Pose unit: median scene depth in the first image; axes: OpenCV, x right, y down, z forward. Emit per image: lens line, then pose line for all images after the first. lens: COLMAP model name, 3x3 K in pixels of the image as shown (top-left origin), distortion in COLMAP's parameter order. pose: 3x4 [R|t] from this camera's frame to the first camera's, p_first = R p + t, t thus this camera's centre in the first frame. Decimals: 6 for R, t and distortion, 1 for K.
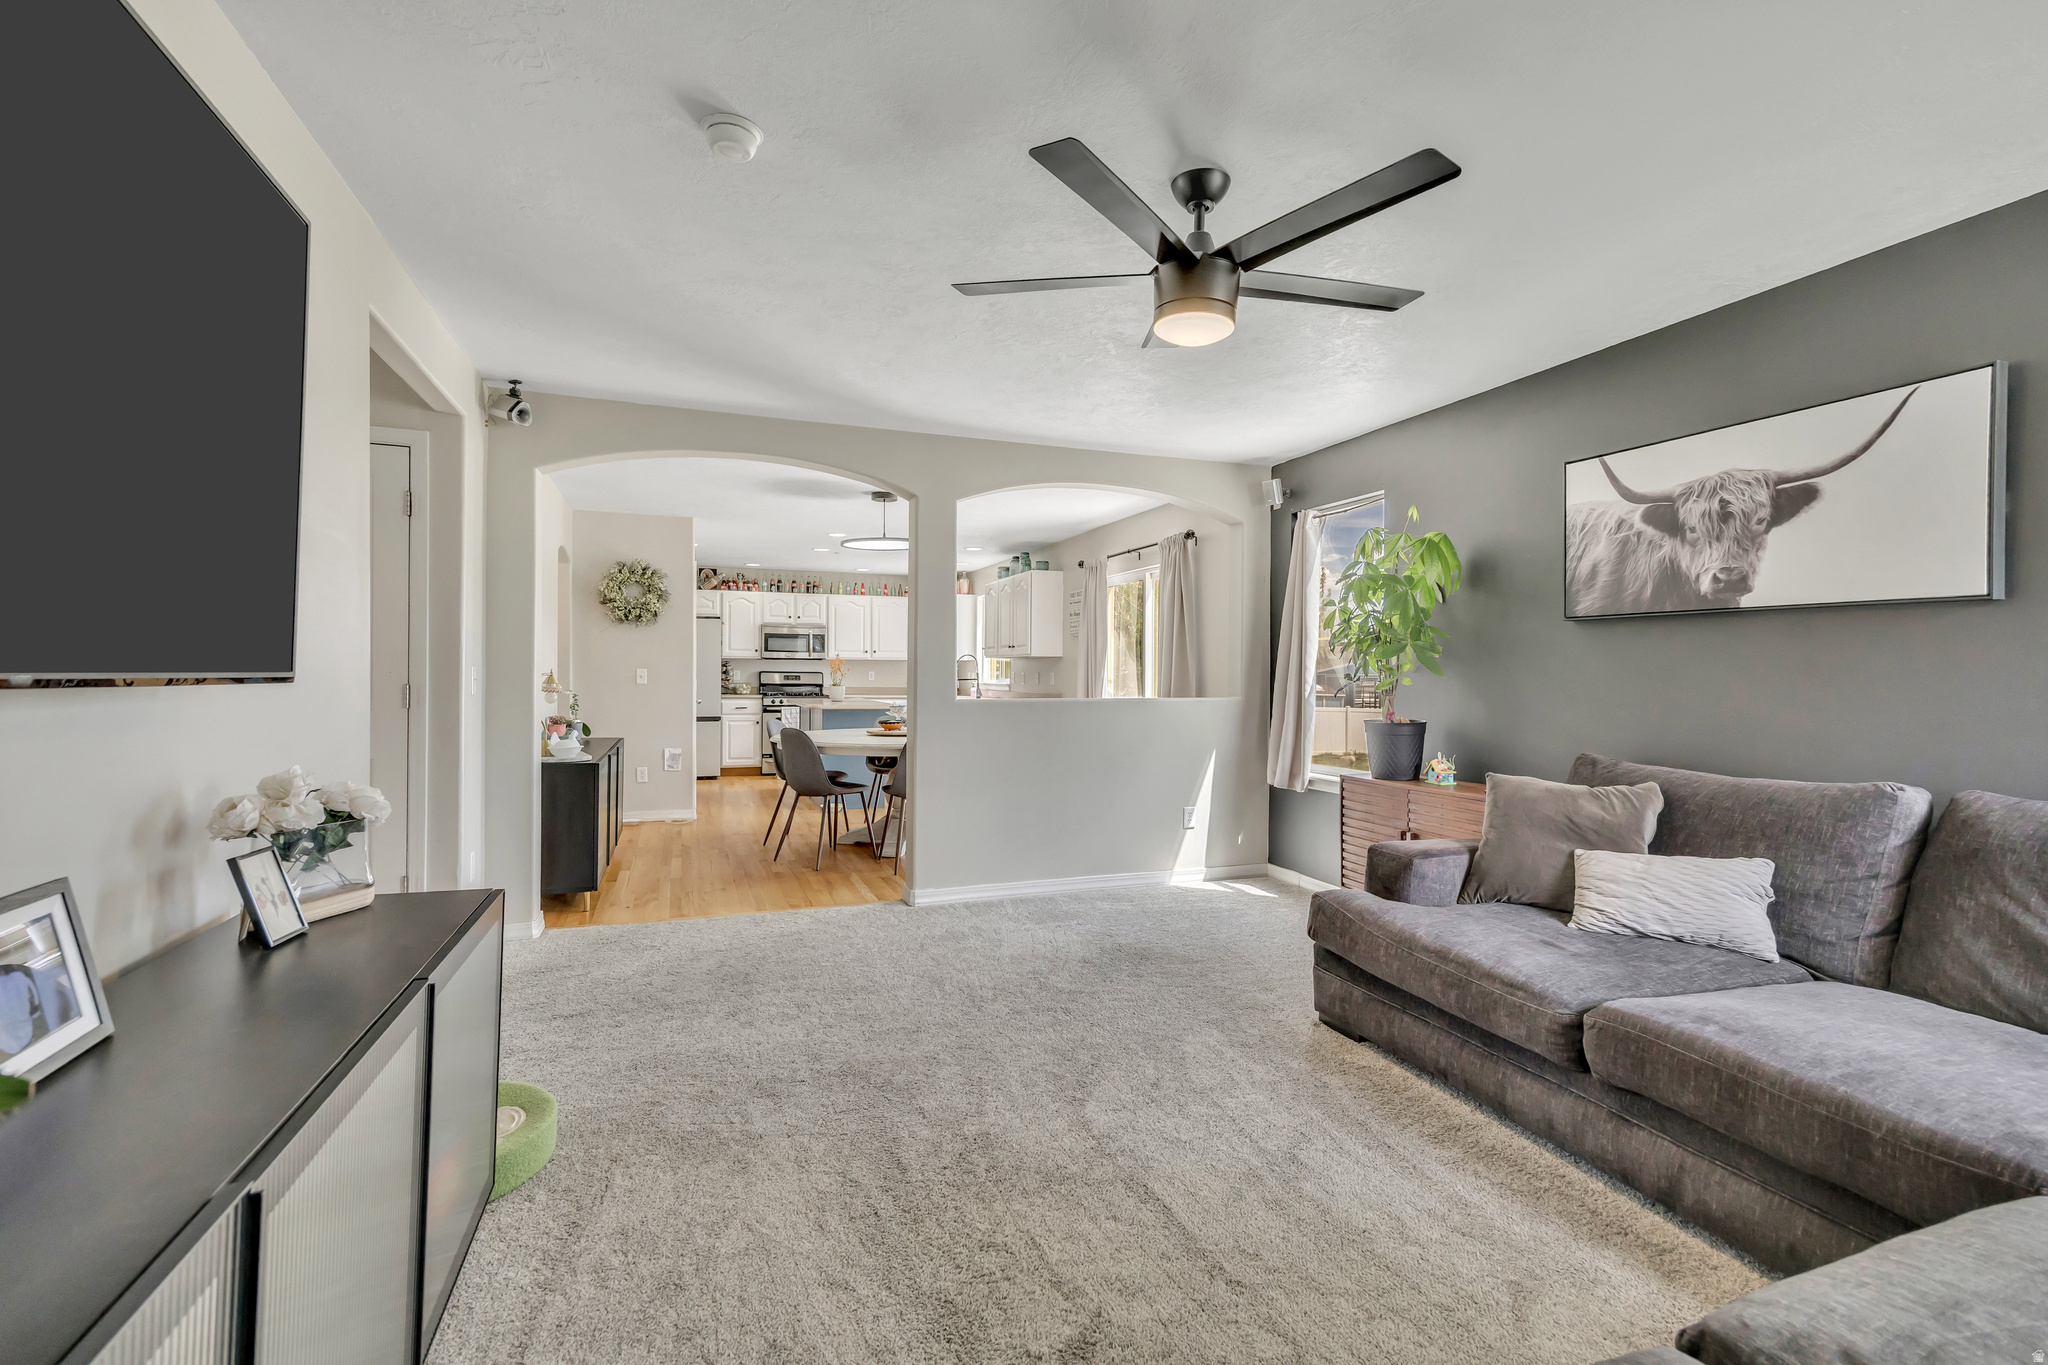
lens RADIAL K [[918.7, 0, 1063.2], [0, 918.7, 683.5], [0, 0, 1]] dist [-0.002271, 0.001215]
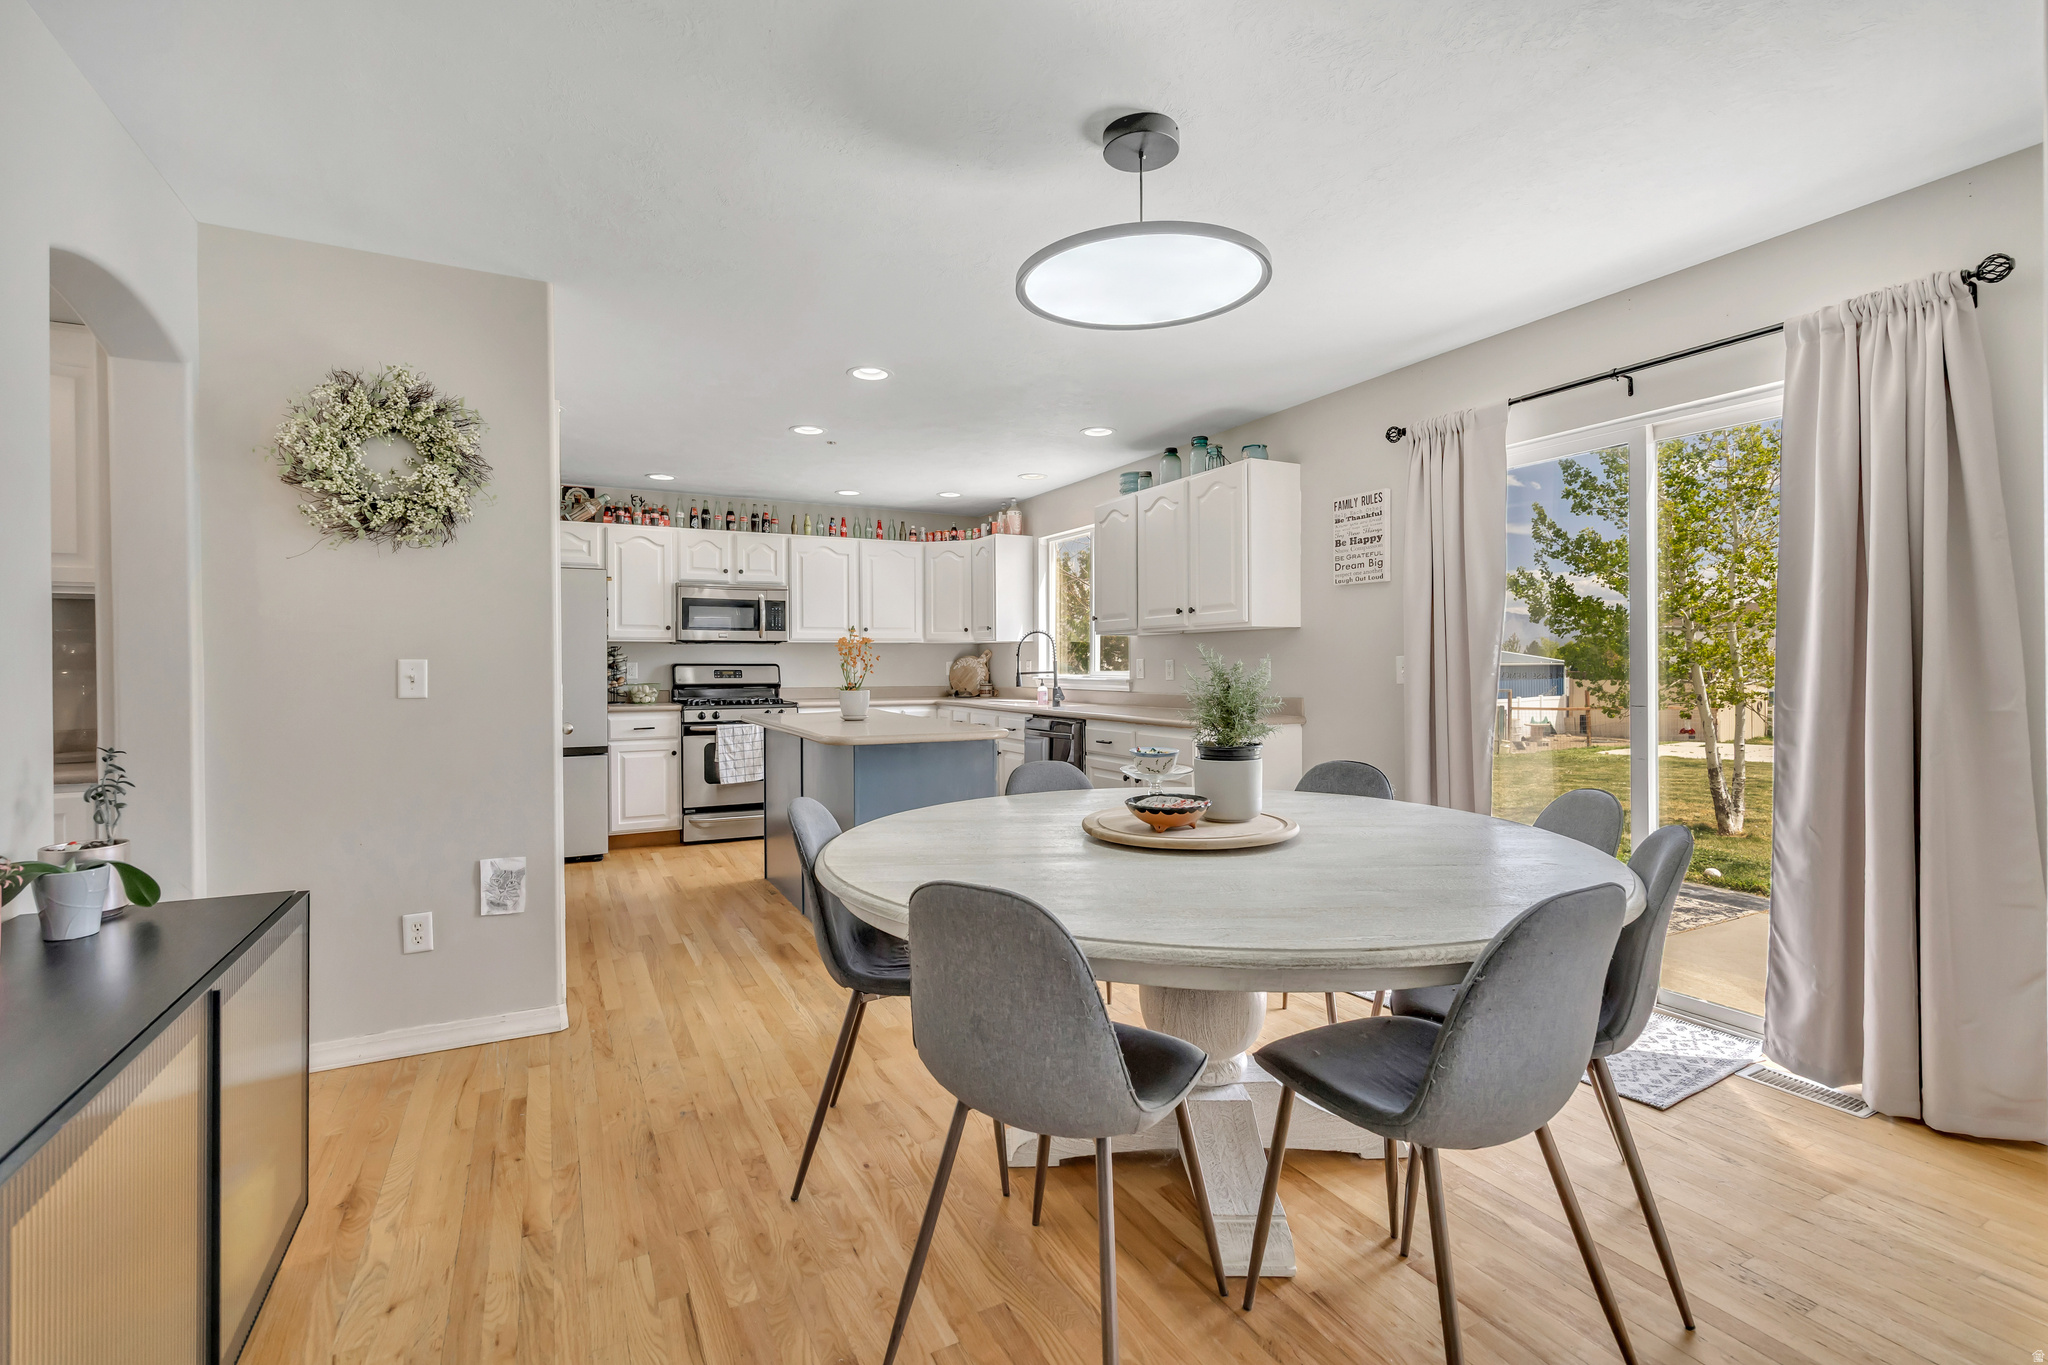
lens RADIAL K [[918.7, 0, 1042.8], [0, 918.7, 675.5], [0, 0, 1]] dist [-0.002271, 0.001215]
pose [[0.994375, -0.012917, 0.105125, -0.160127], [0.012645, 0.999915, 0.003256, -0.004744], [-0.105158, -0.001908, 0.994454, 0.398153]]
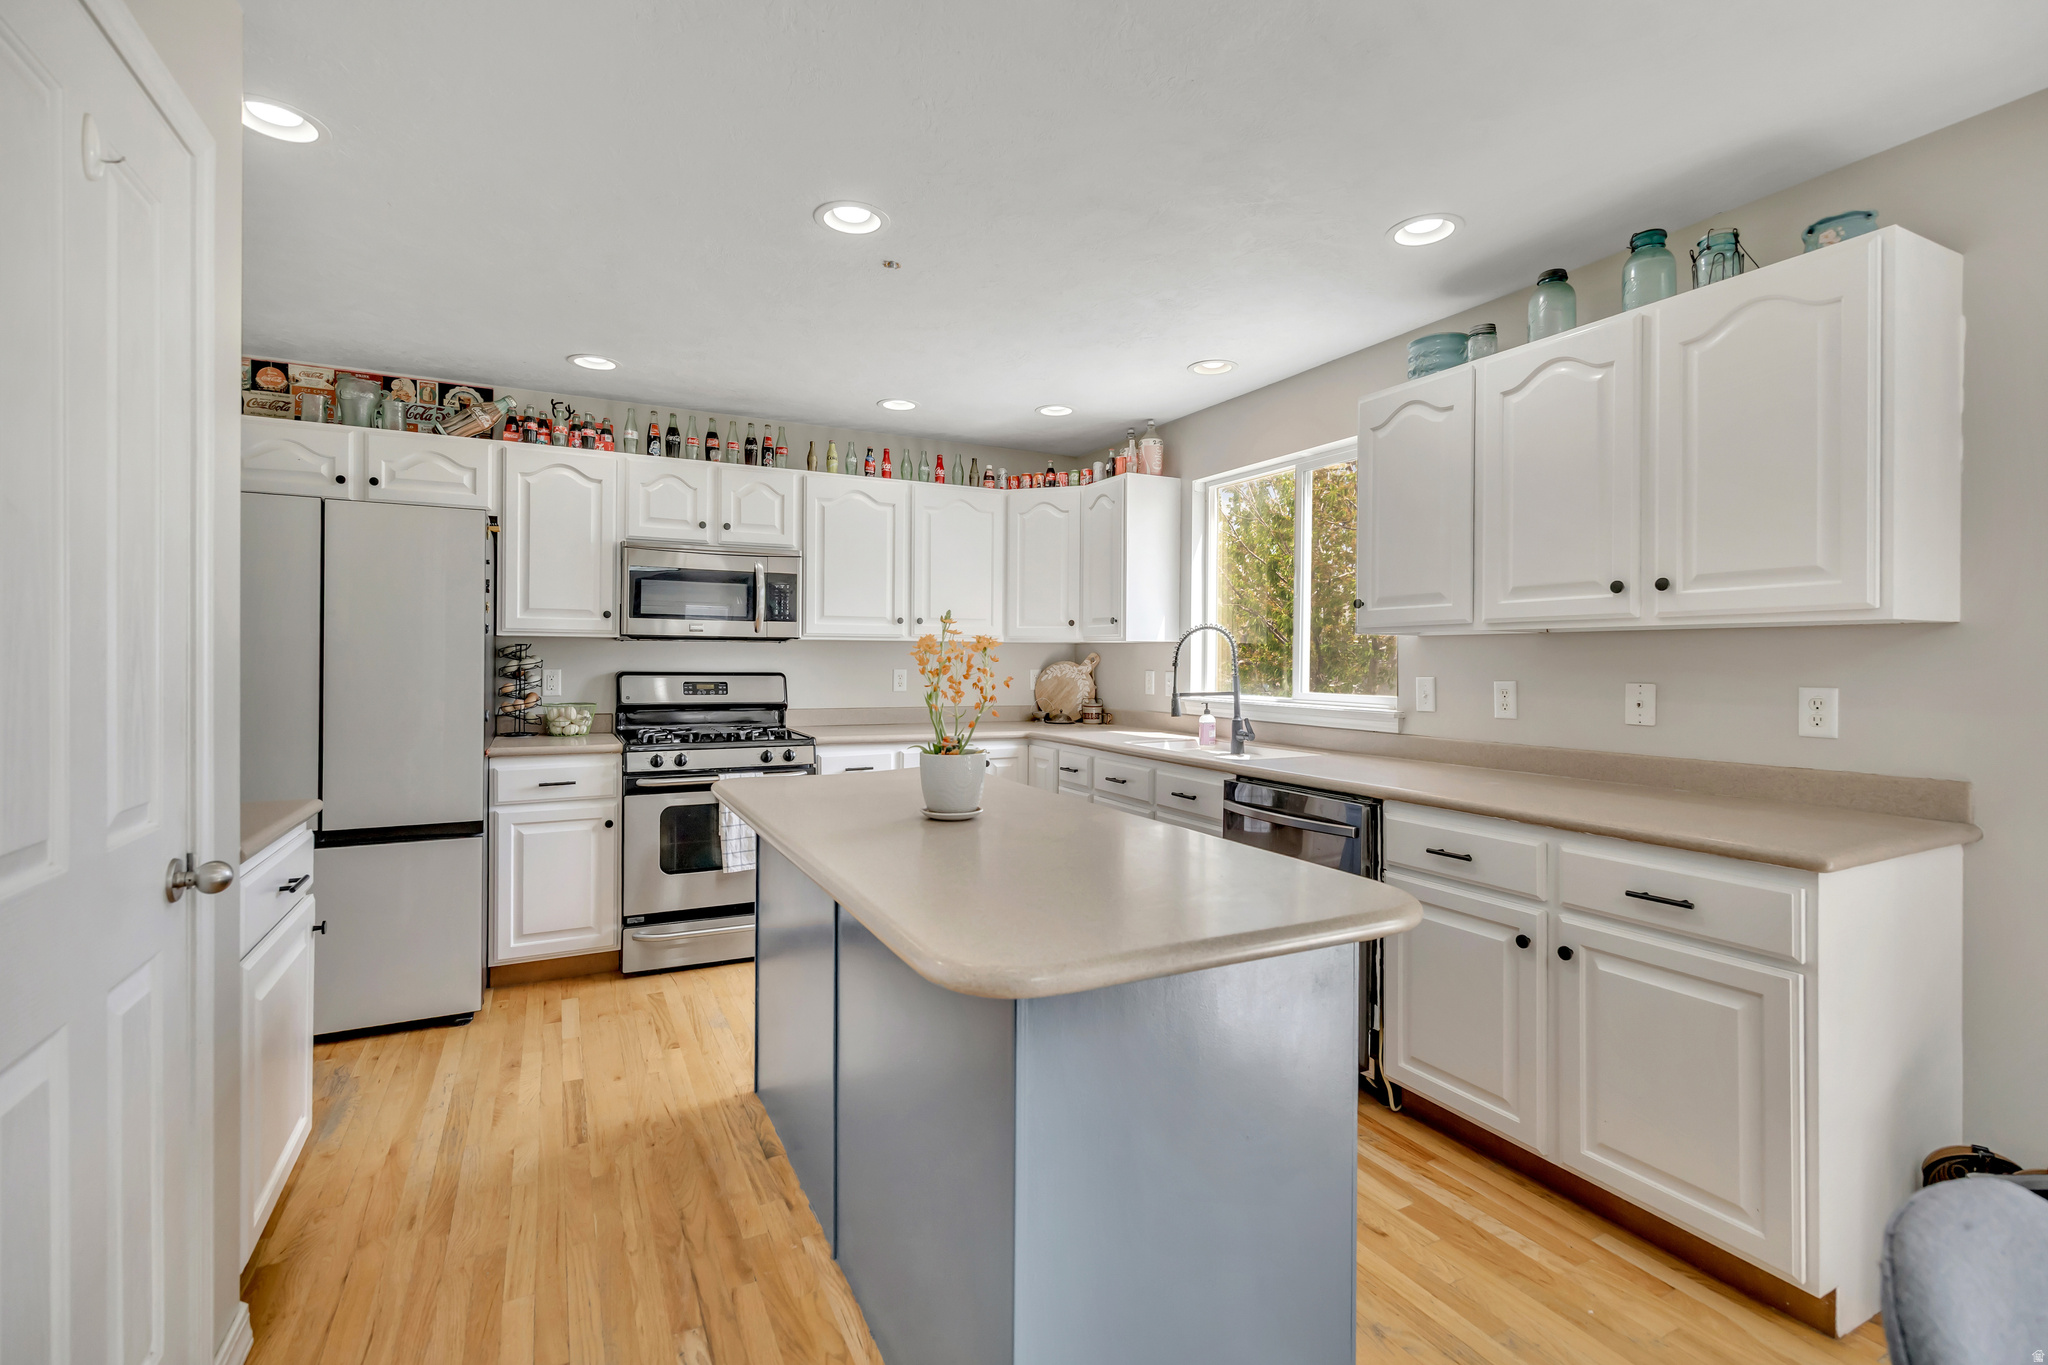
lens RADIAL K [[918.7, 0, 1026.2], [0, 918.7, 663.1], [0, 0, 1]] dist [-0.002271, 0.001215]
pose [[0.996475, -0.000882, 0.083887, -0.202058], [0.001361, 0.999983, -0.005650, -0.014807], [-0.083881, 0.005744, 0.996459, 0.632292]]
